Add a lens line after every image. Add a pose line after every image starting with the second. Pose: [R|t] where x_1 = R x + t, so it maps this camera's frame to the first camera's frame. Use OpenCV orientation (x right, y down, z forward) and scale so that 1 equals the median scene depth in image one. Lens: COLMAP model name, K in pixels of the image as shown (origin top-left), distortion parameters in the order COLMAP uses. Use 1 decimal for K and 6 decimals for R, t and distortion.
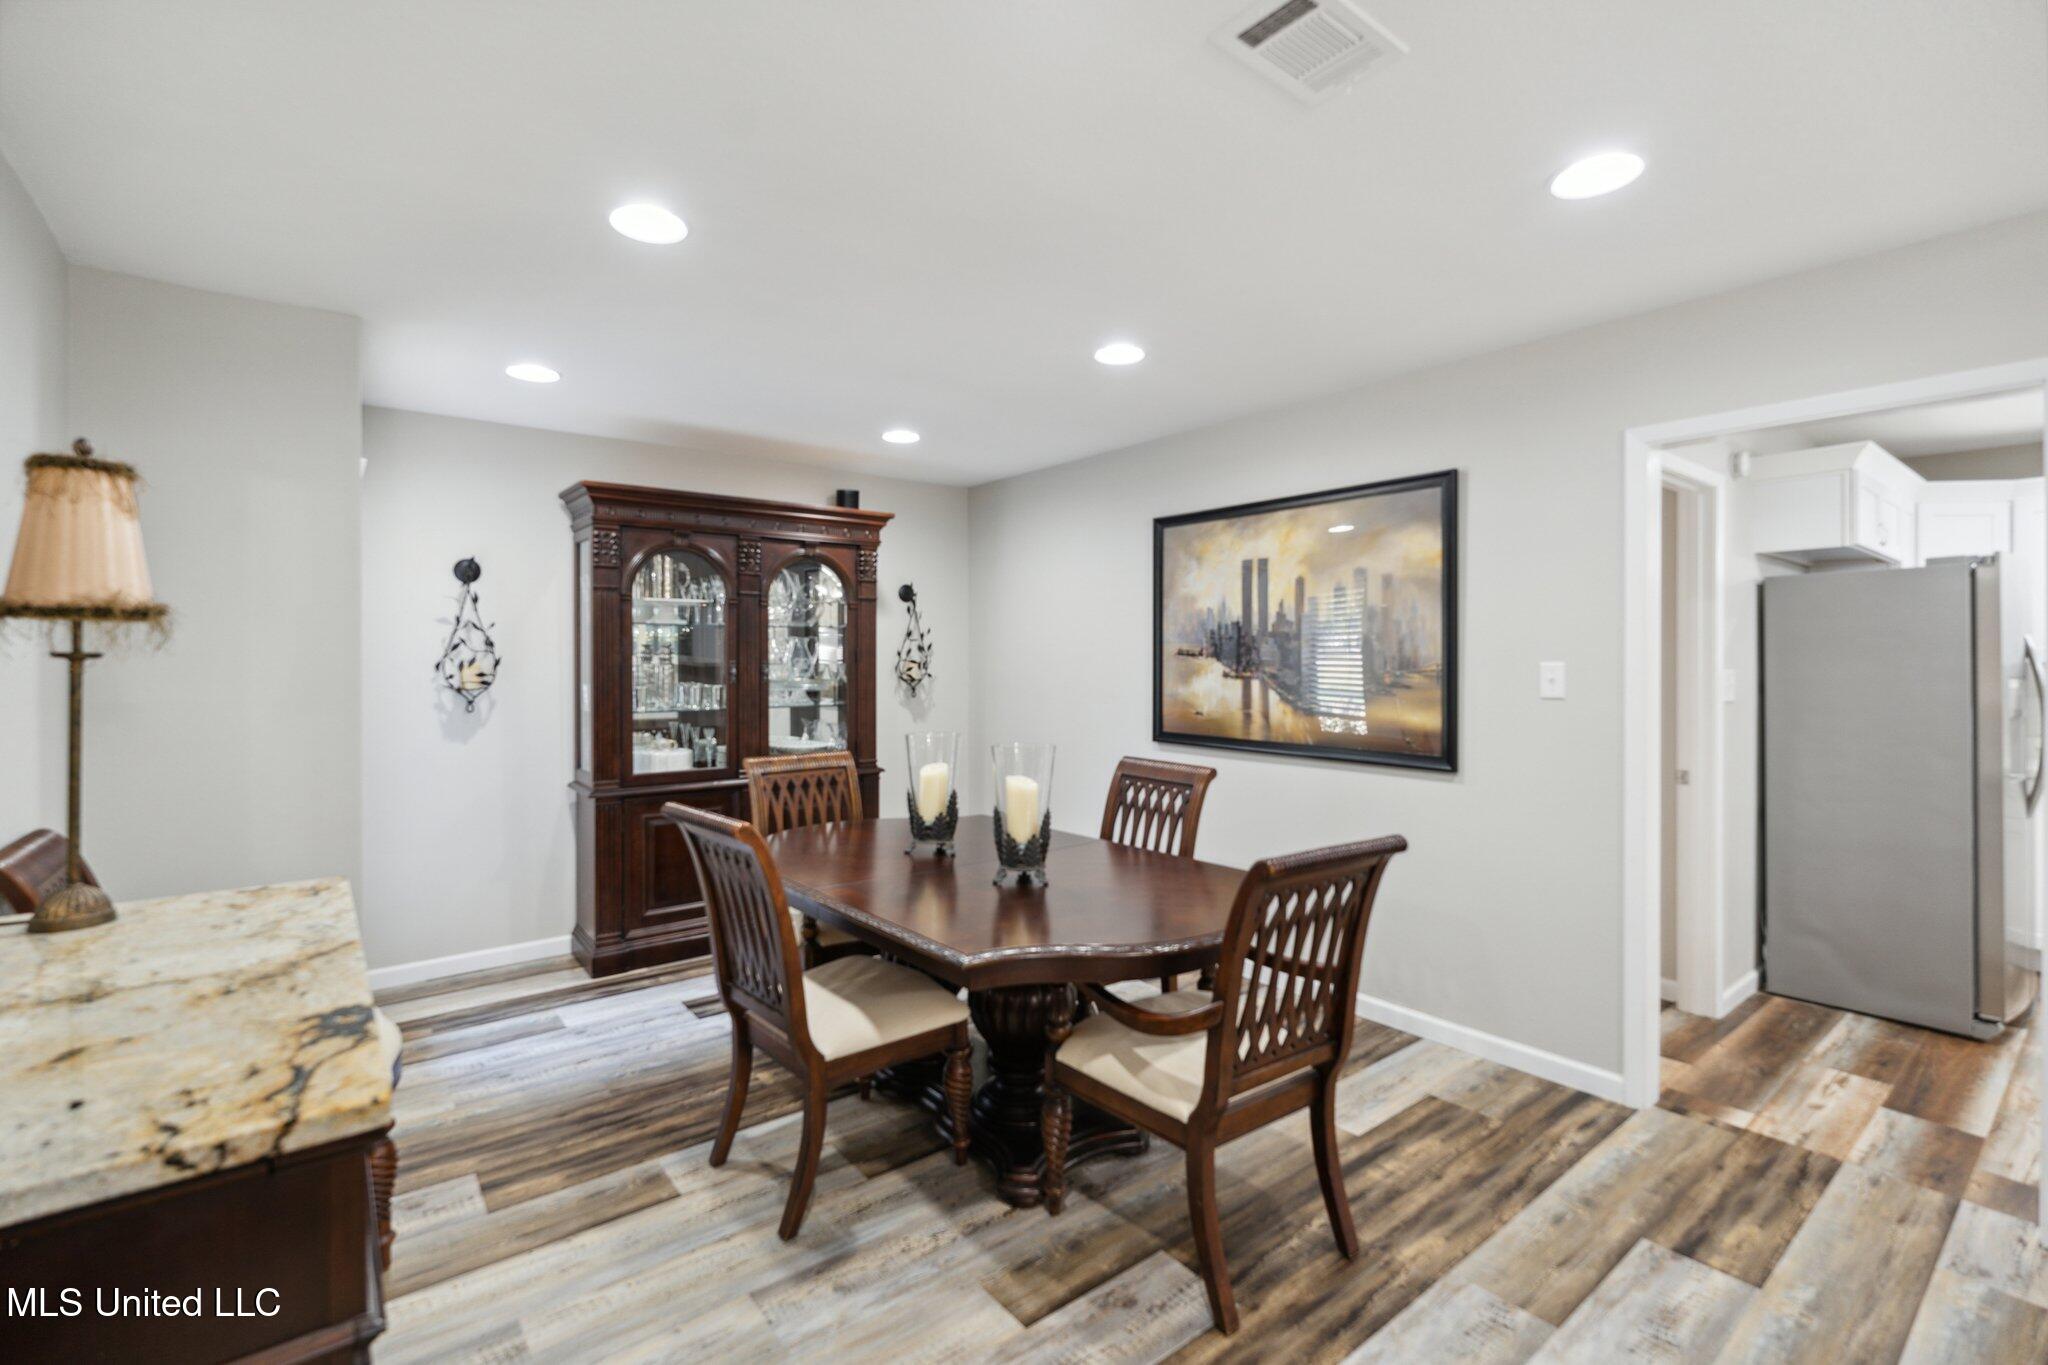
lens RADIAL K [[919.5, 0, 1011.6], [0, 919.5, 669.9], [0, 0, 1]] dist [-0.004754, 0.000277]
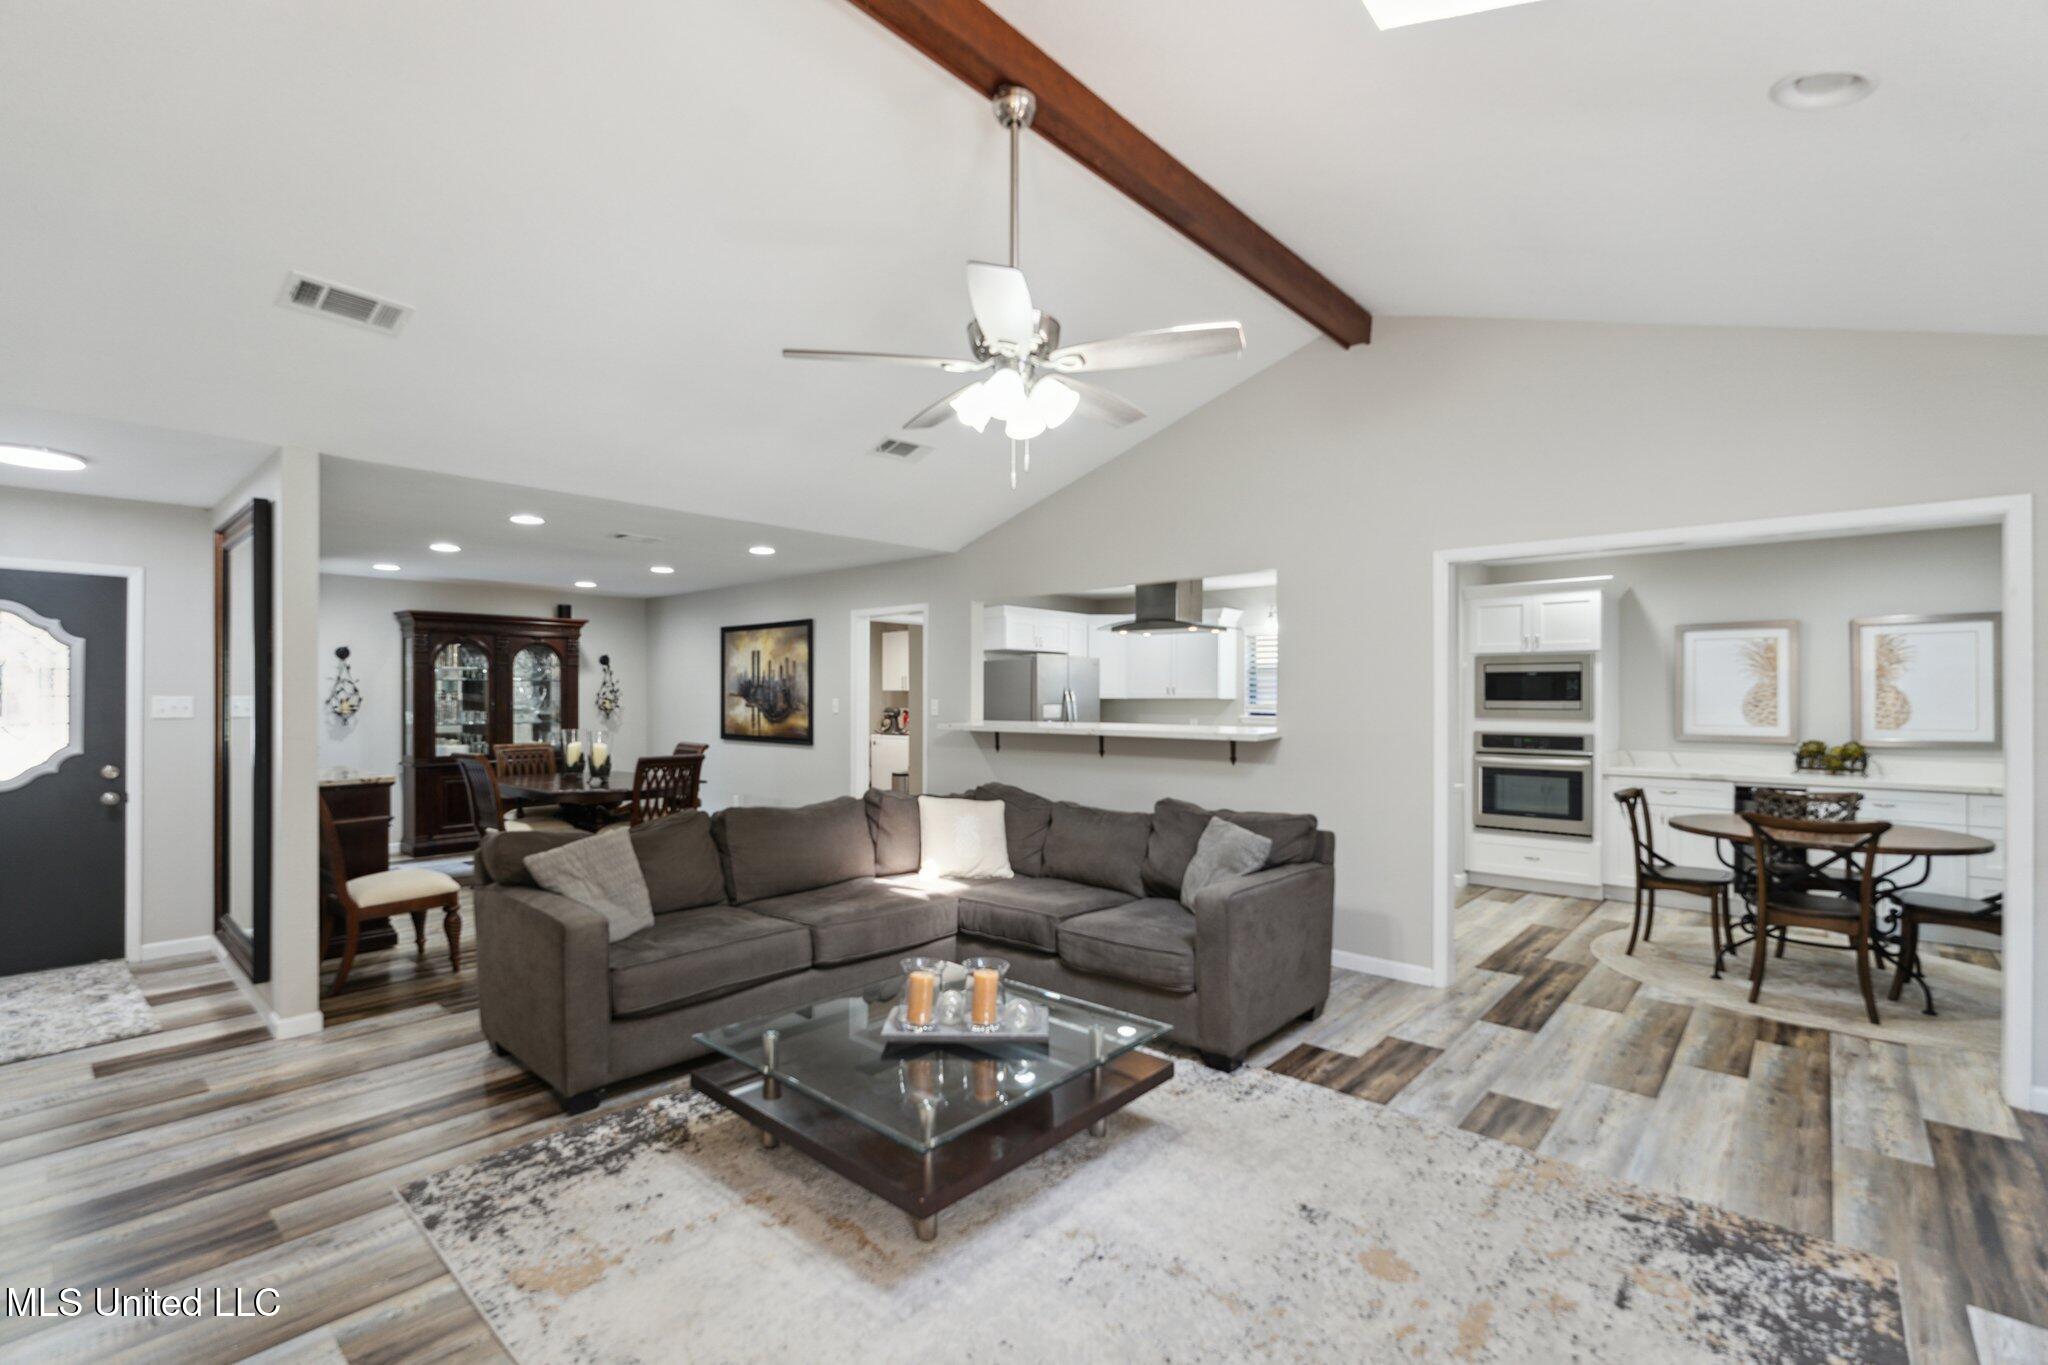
lens RADIAL K [[919.5, 0, 1026.2], [0, 919.5, 692.2], [0, 0, 1]] dist [-0.004754, 0.000277]
pose [[0.981253, -0.001175, 0.192720, 0.438731], [0.003647, 0.999916, -0.012472, 0.004626], [-0.192689, 0.012941, 0.981174, -1.143937]]
